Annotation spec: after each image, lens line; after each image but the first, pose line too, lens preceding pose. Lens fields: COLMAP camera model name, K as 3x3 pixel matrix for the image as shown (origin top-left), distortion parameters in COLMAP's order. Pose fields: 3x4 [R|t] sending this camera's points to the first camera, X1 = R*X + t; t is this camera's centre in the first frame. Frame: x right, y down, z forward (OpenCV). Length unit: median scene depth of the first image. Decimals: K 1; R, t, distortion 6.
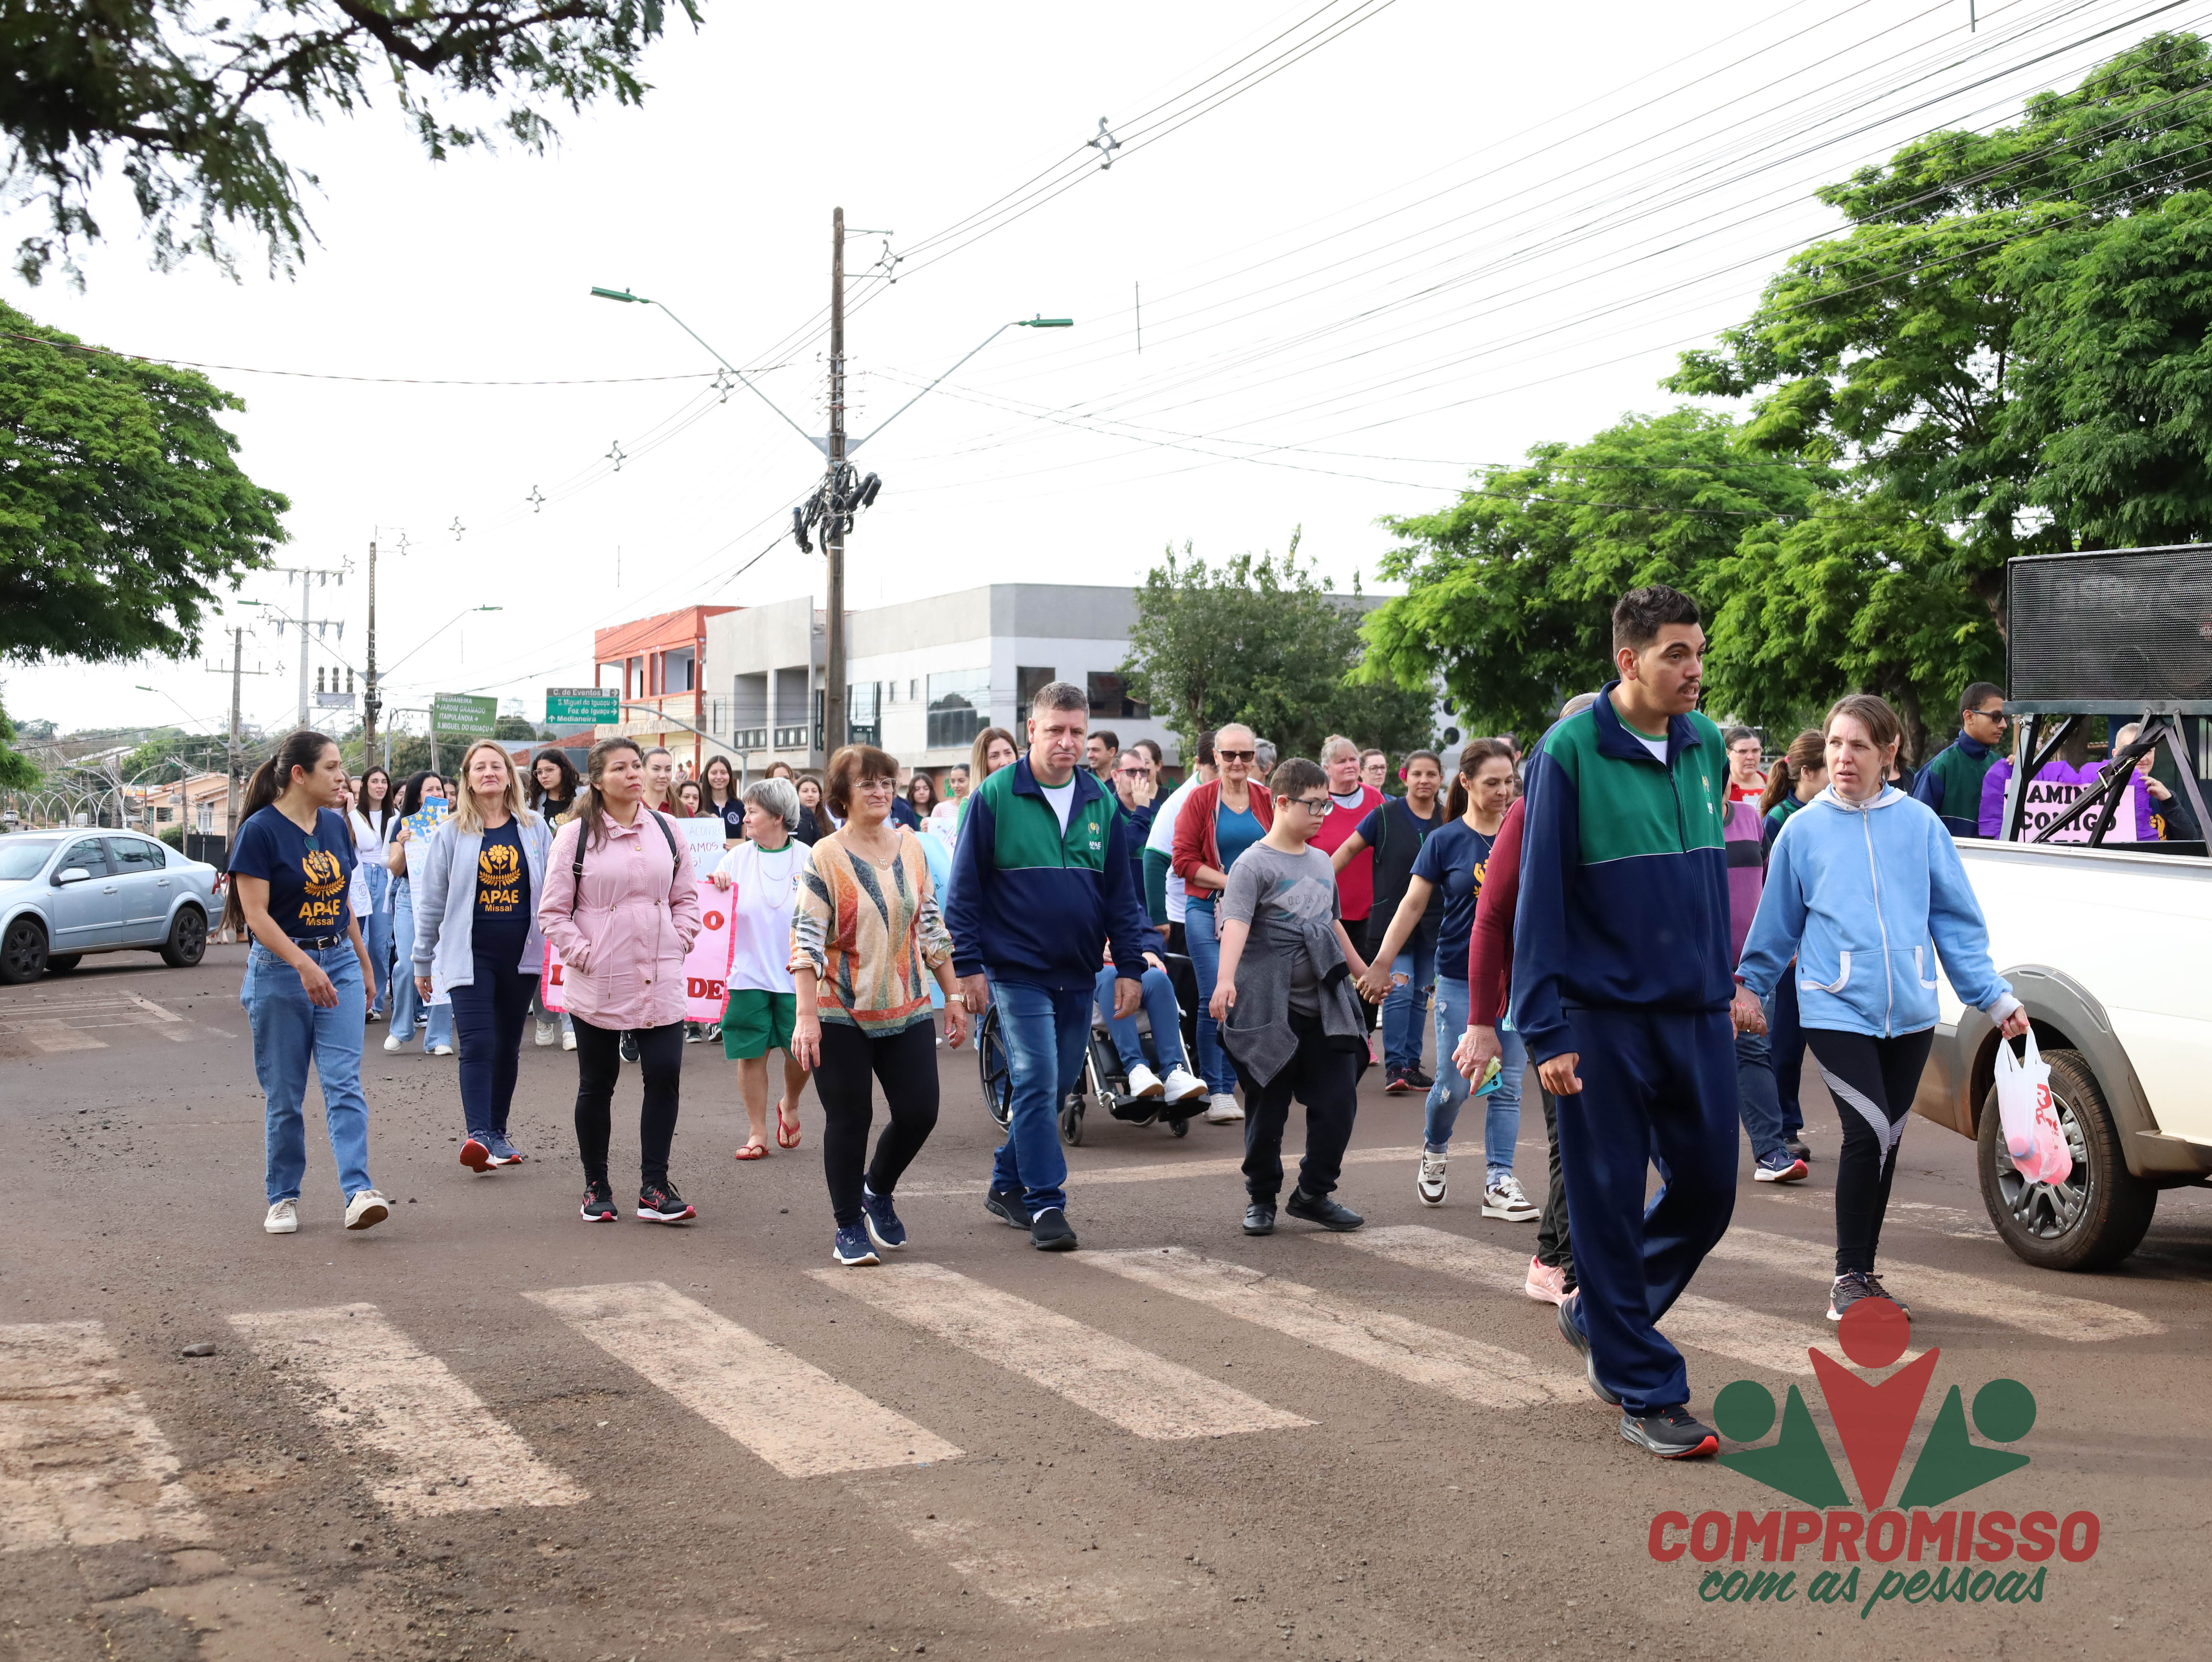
lens RADIAL K [[3243.5, 0, 1102.9], [0, 3243.5, 854.2], [0, 0, 1]] dist [0.009177, 0.000000]
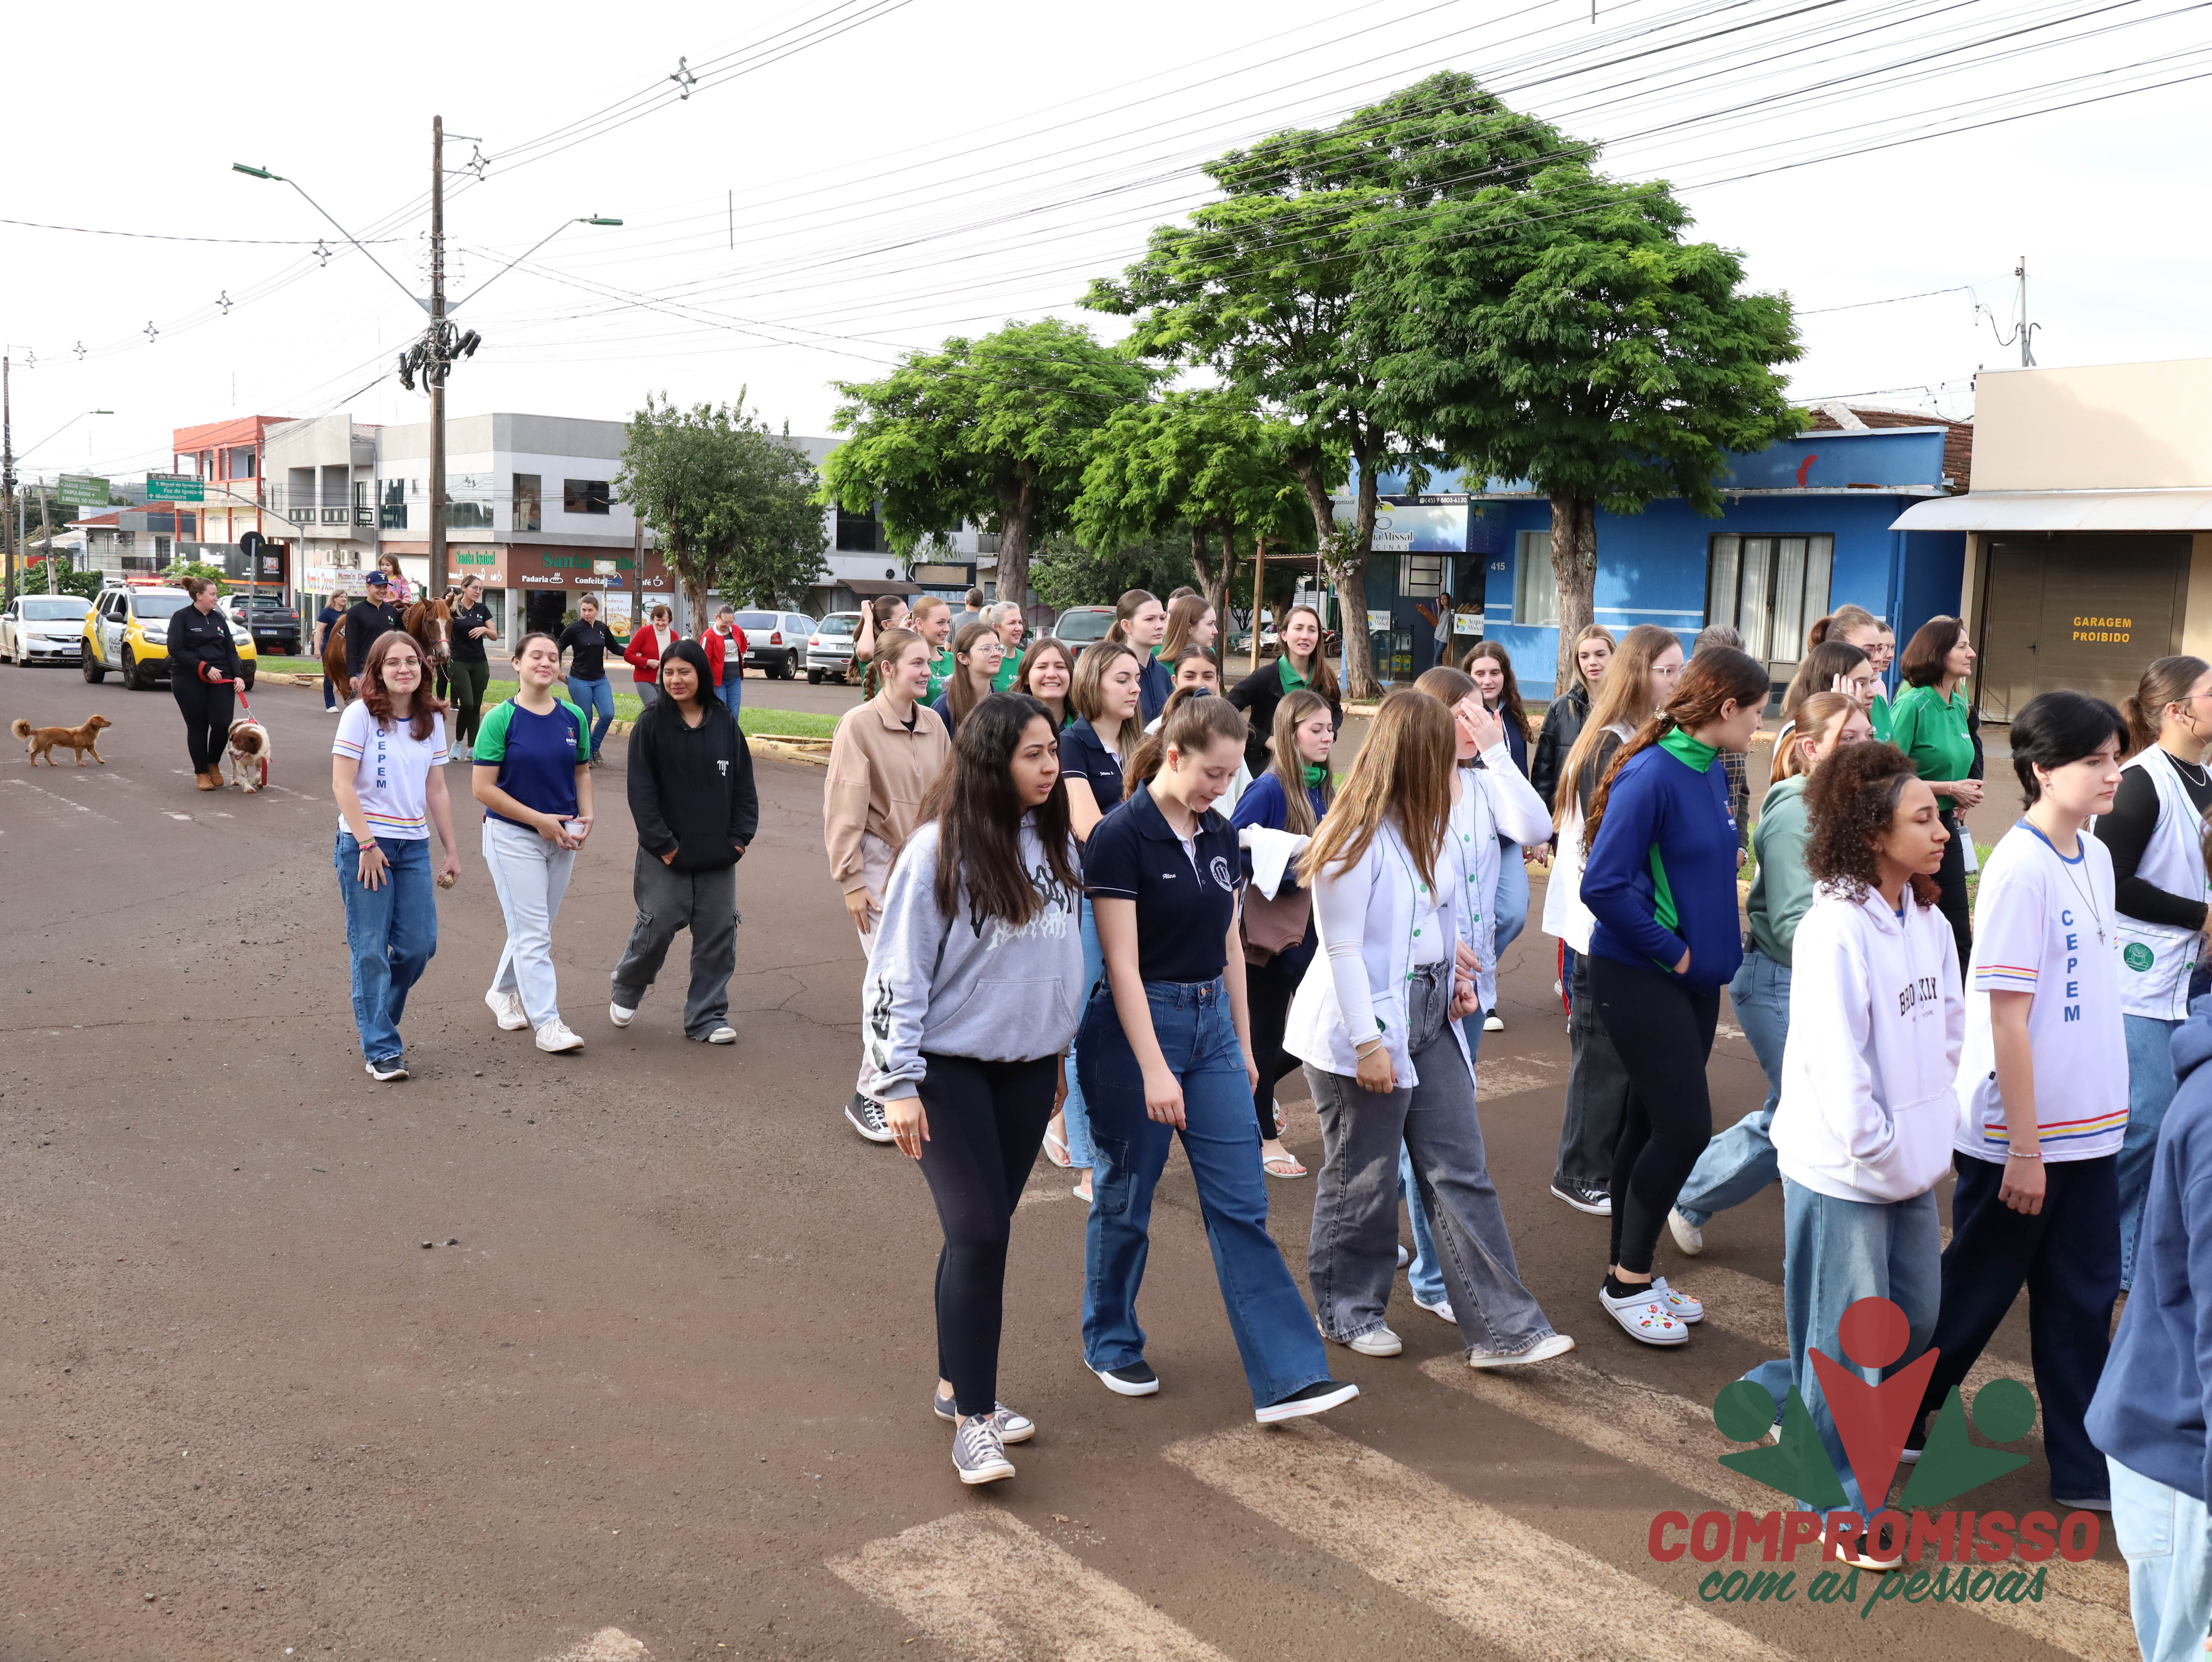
lens RADIAL K [[2058.6, 0, 1121.4], [0, 2058.6, 847.0], [0, 0, 1]] dist [-0.007693, 0.000000]
pose [[0.960536, -0.005398, 0.278102, -0.051141], [-0.027532, 0.993057, 0.114366, -0.013970], [-0.276788, -0.117509, 0.953719, 0.125436]]
